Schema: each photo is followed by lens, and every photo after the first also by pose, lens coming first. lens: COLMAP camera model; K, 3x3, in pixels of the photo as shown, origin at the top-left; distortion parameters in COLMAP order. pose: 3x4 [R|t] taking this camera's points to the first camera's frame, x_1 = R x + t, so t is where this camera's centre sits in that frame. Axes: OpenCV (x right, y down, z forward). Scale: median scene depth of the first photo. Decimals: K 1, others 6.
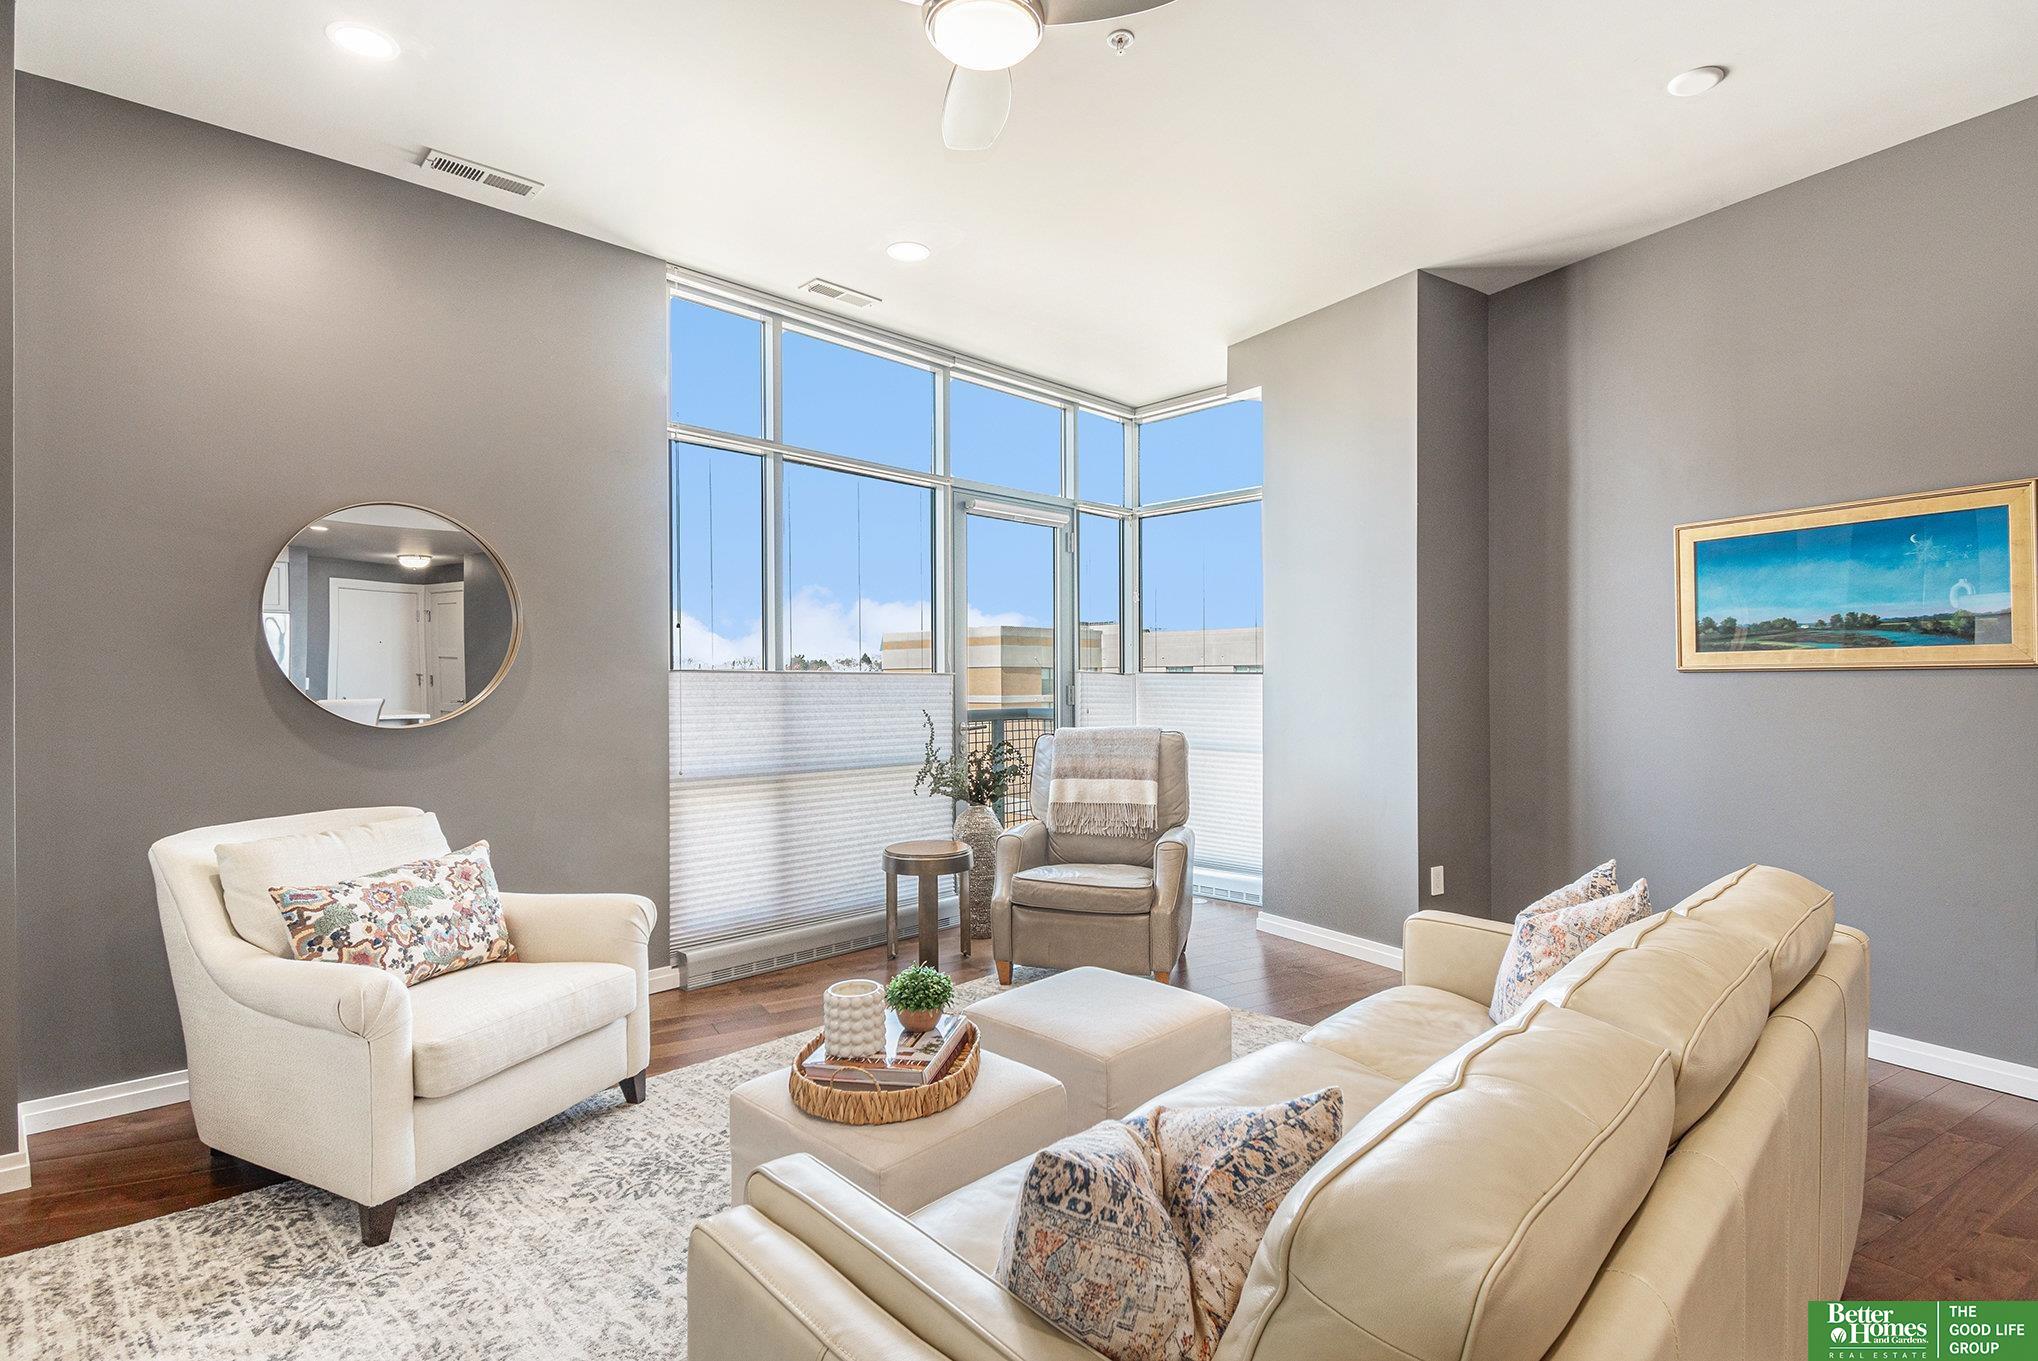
lens RADIAL K [[968.4, 0, 1021.3], [0, 968.4, 685.5], [0, 0, 1]] dist [-0.011041, -0.002688]
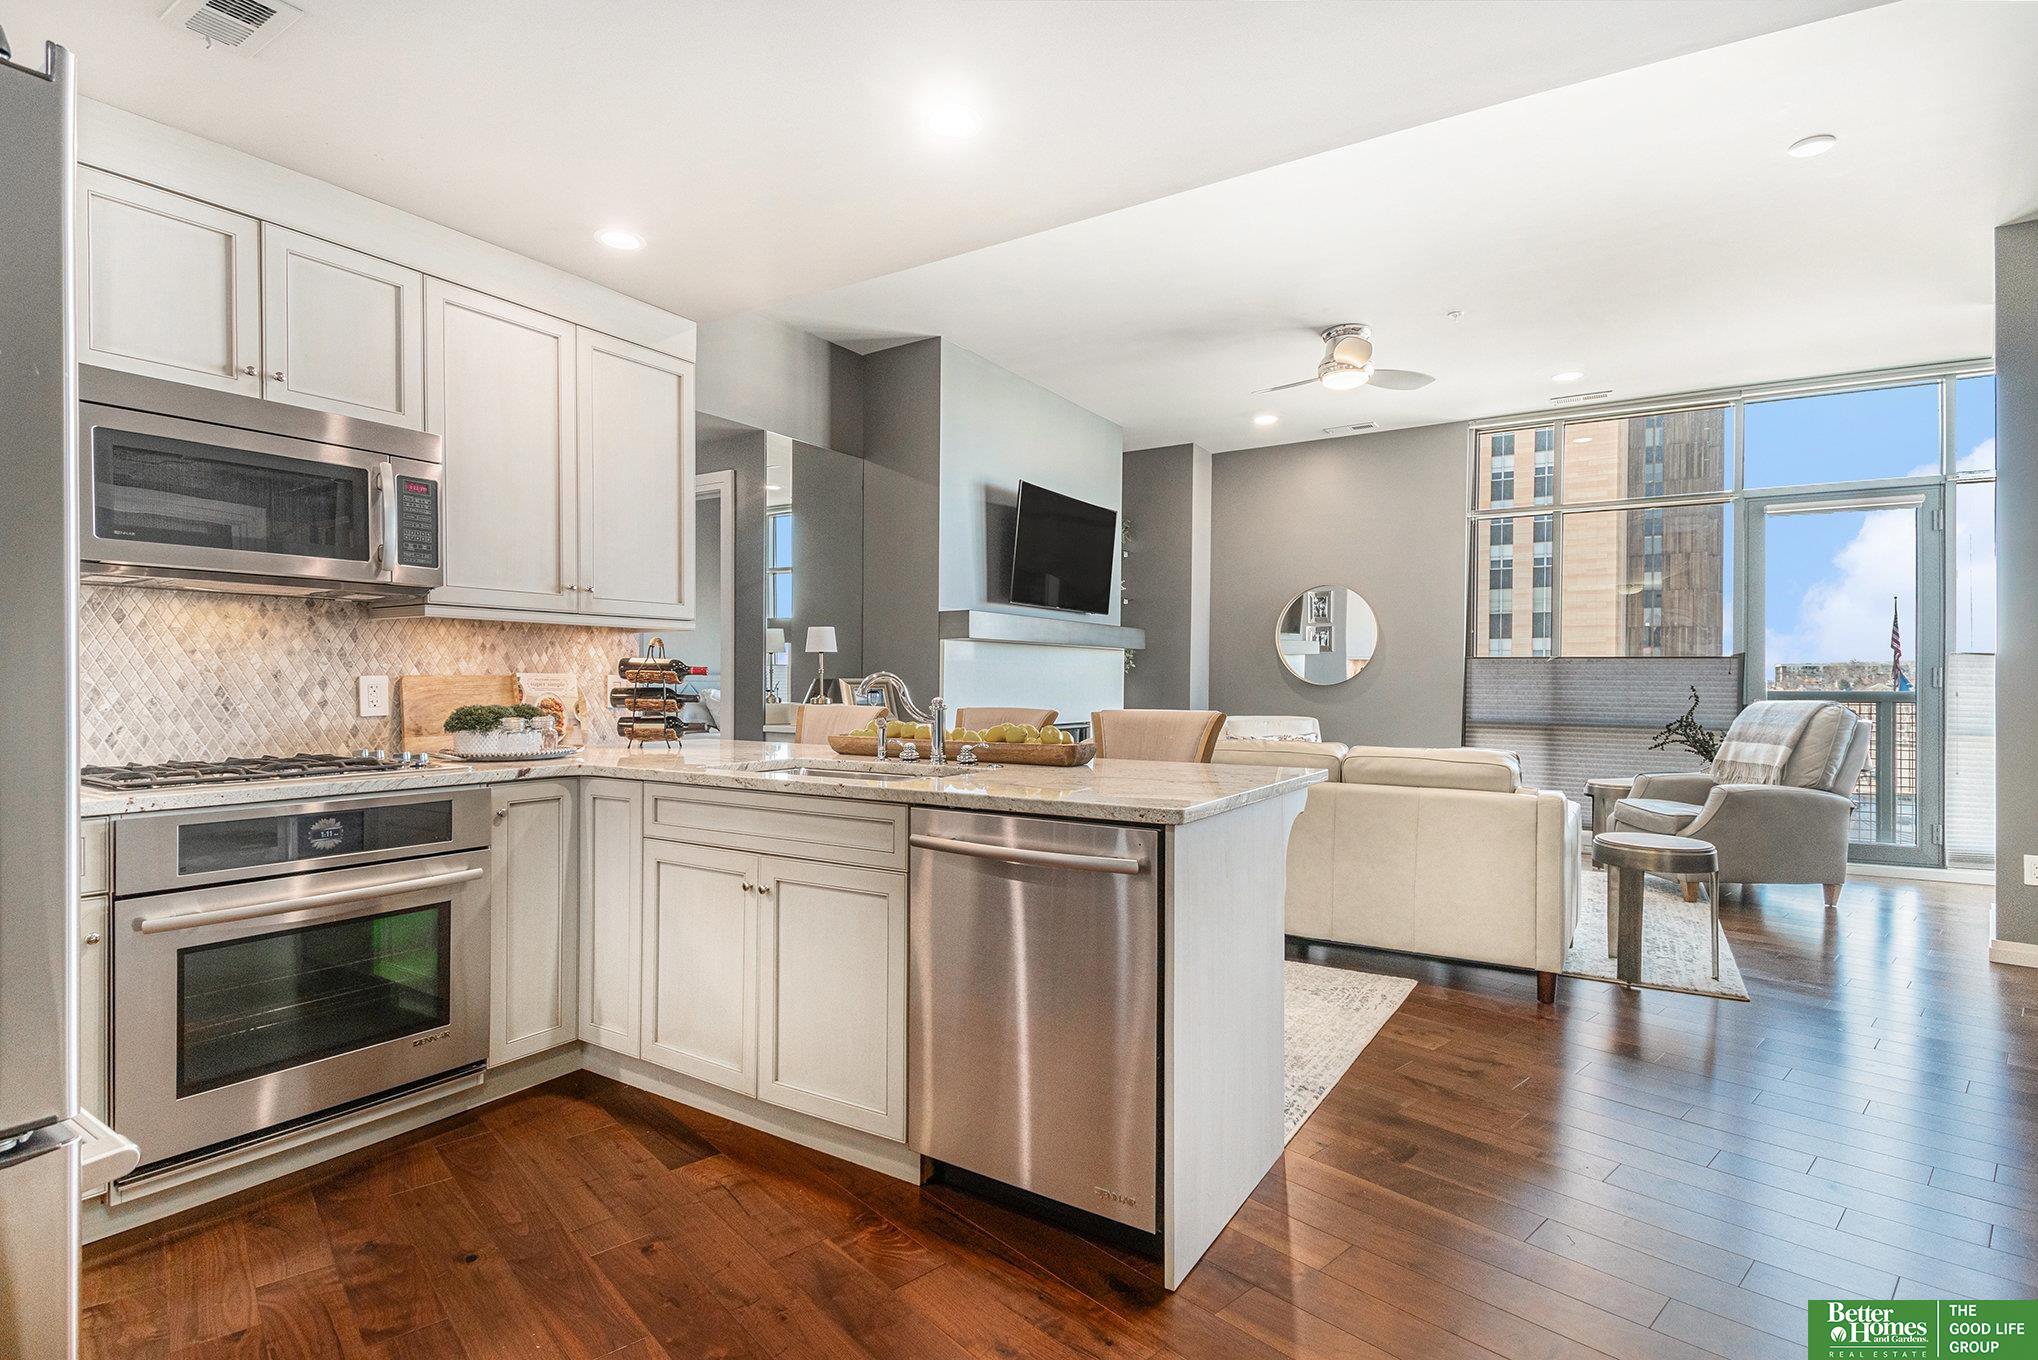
lens RADIAL K [[968.4, 0, 1027.9], [0, 968.4, 690.7], [0, 0, 1]] dist [-0.011041, -0.002688]
pose [[0.222339, 0.014783, -0.974857, 1.139350], [-0.009041, 0.999873, 0.013101, 0.027747], [0.974928, 0.005901, 0.222444, -0.147827]]
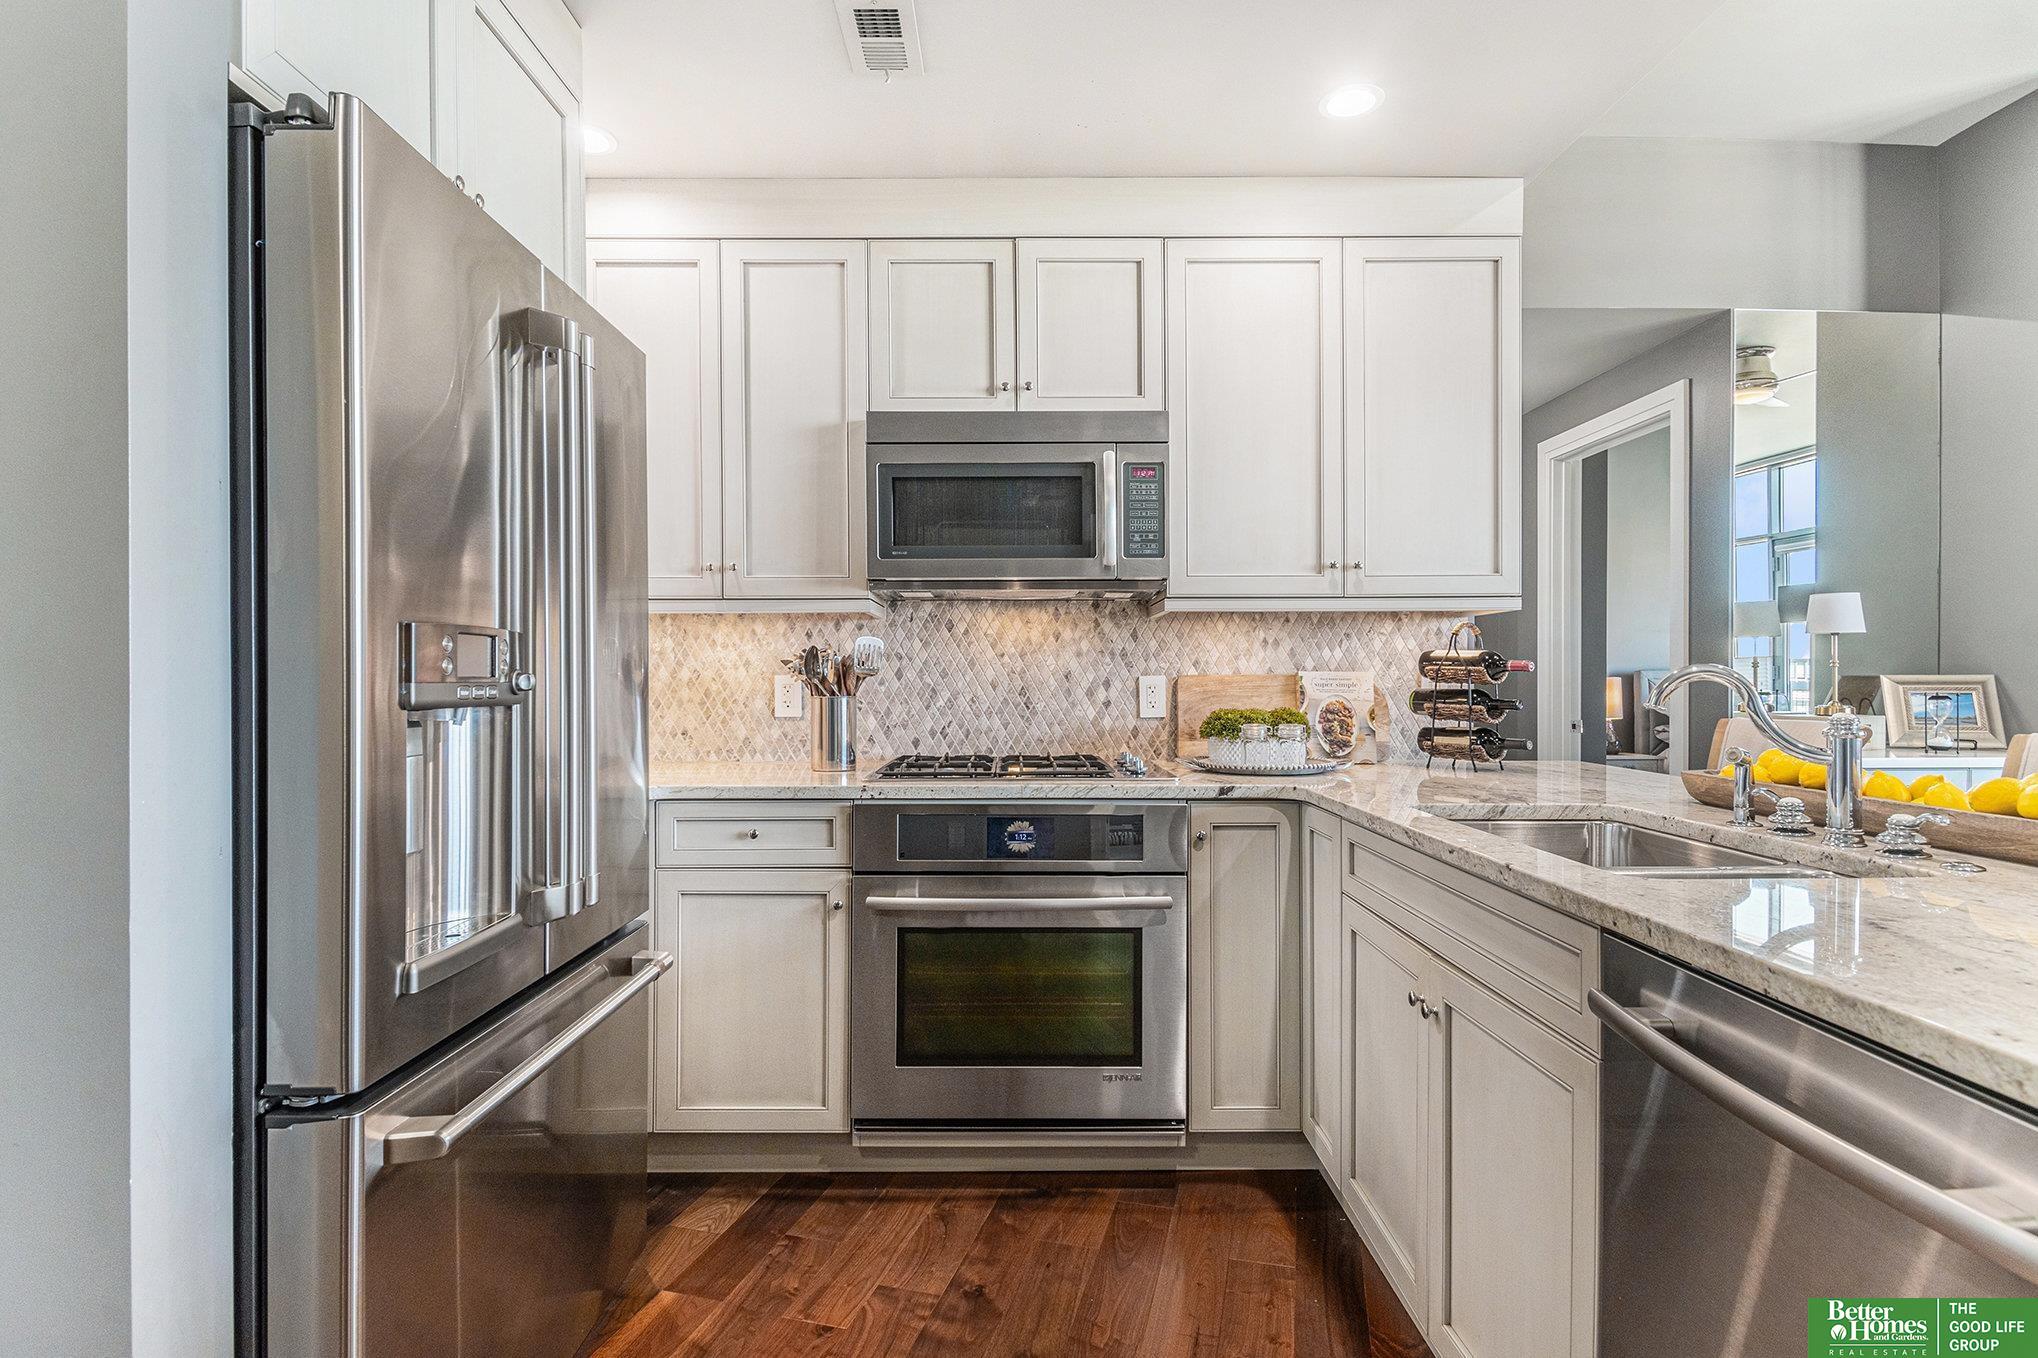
lens RADIAL K [[1035.1, 0, 1024.4], [0, 1035.1, 683.8], [0, 0, 1]] dist [0.010094, -0.003174]
pose [[-0.700108, 0.008018, -0.713992, 0.940545], [0.000759, 0.999945, 0.010484, 0.028217], [0.714036, 0.006798, -0.700076, -0.016178]]
